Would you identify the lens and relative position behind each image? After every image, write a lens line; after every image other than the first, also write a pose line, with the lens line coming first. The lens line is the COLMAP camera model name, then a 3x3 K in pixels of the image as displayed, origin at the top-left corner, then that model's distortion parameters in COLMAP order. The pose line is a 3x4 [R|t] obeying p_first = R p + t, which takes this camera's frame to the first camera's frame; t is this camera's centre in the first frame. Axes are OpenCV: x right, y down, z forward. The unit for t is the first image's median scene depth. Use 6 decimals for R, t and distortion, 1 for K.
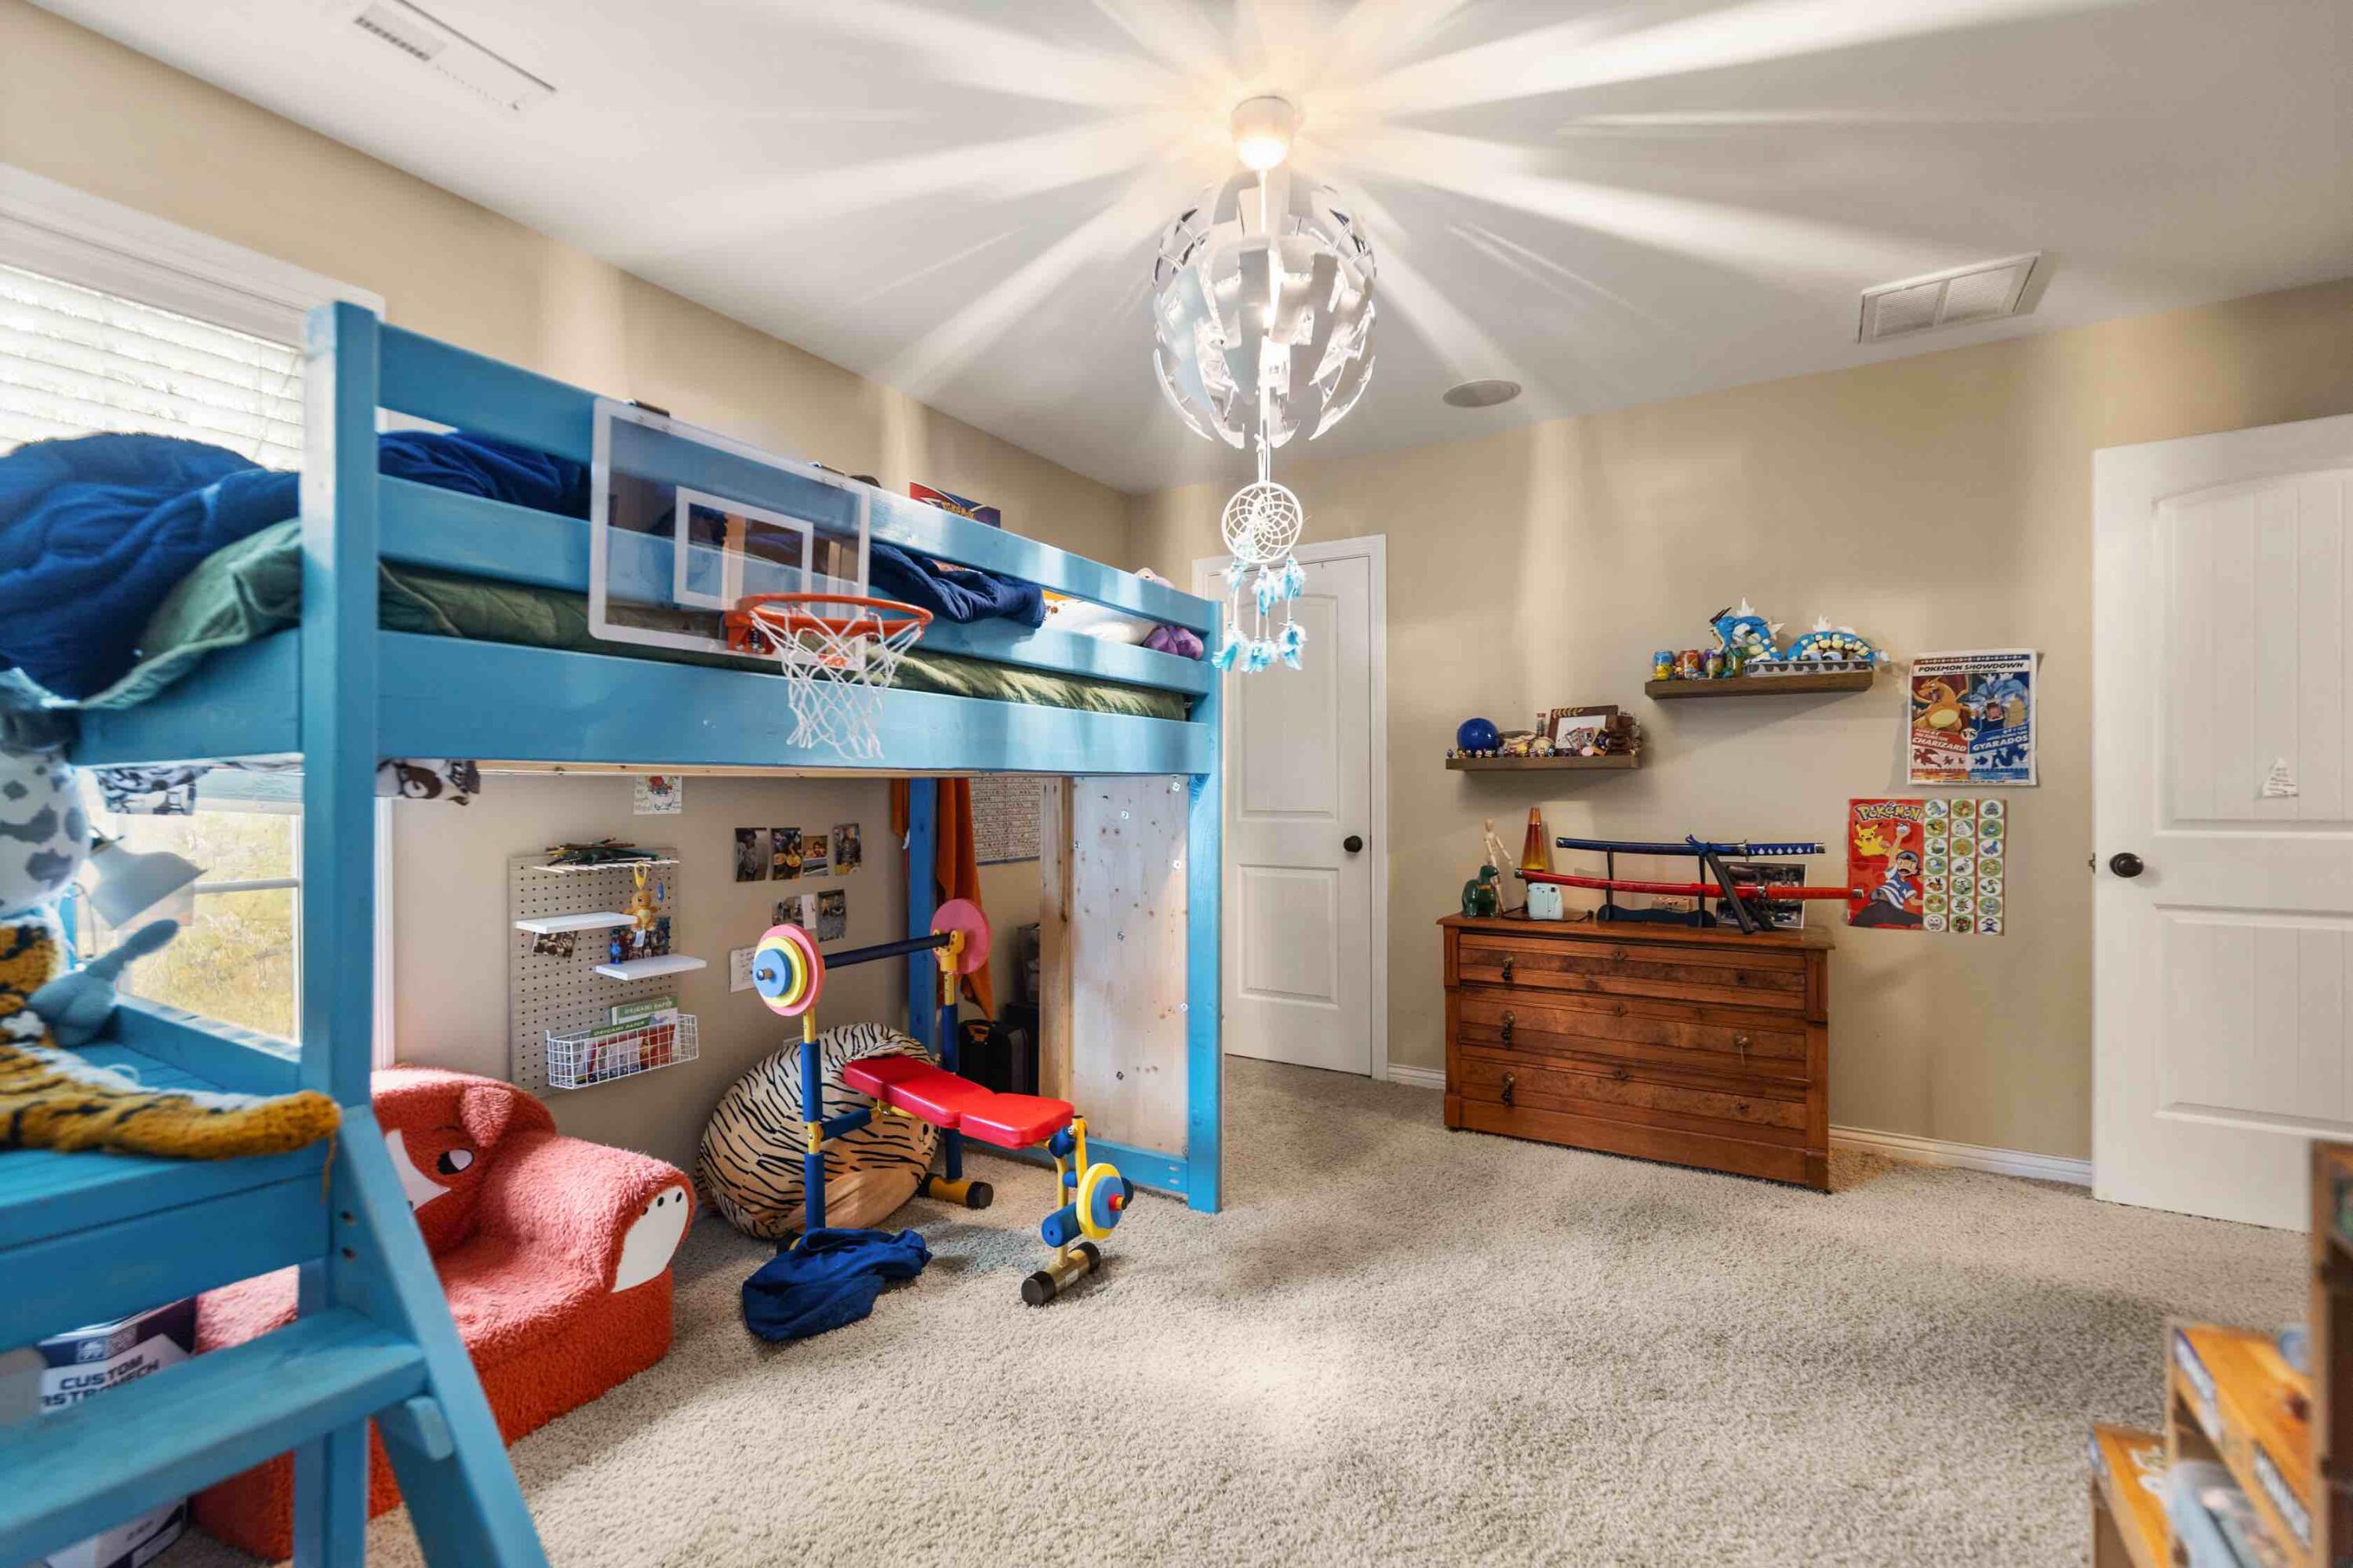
lens RADIAL K [[1019.2, 0, 1168.7], [0, 1019.2, 791.1], [0, 0, 1]] dist [-0.000898, -0.000646]
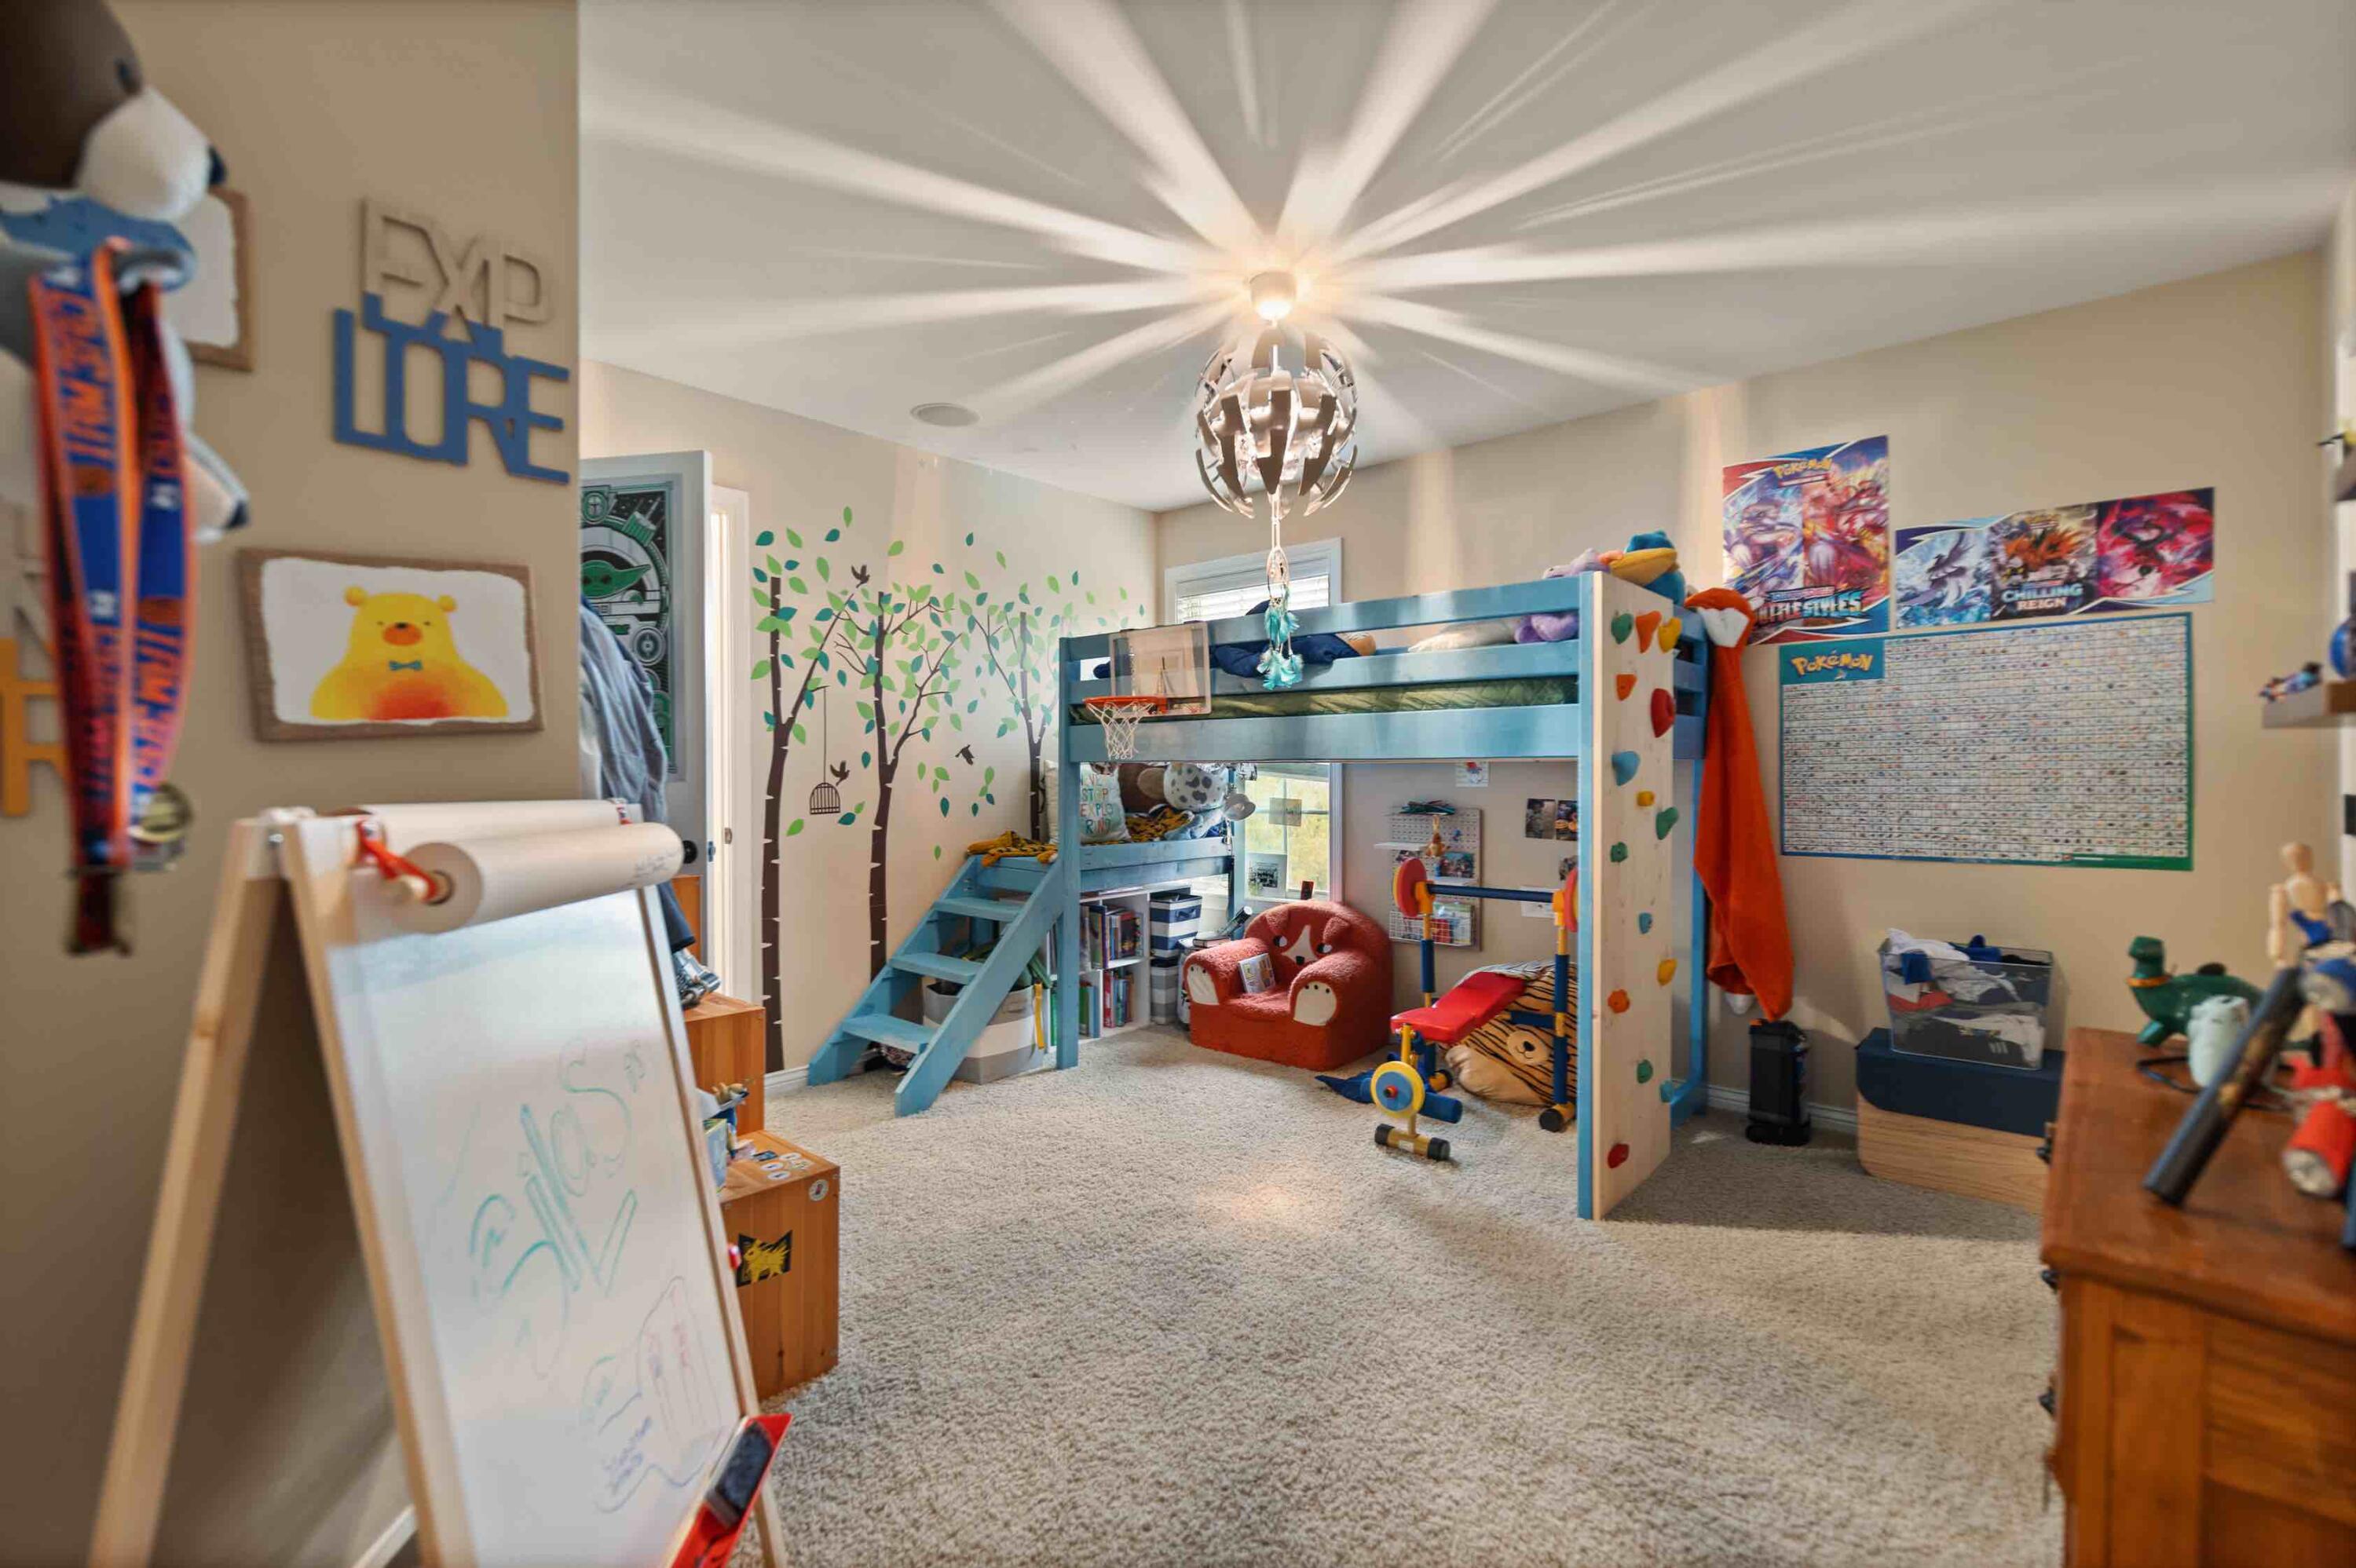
lens RADIAL K [[1020.3, 0, 1165.1], [0, 1020.3, 771.8], [0, 0, 1]] dist [-0.000898, -0.000646]
pose [[-0.180998, 0.003098, -0.983479, 1.196649], [0.001546, 0.999995, 0.002866, -0.005587], [0.983482, -0.001002, -0.181002, 0.896262]]
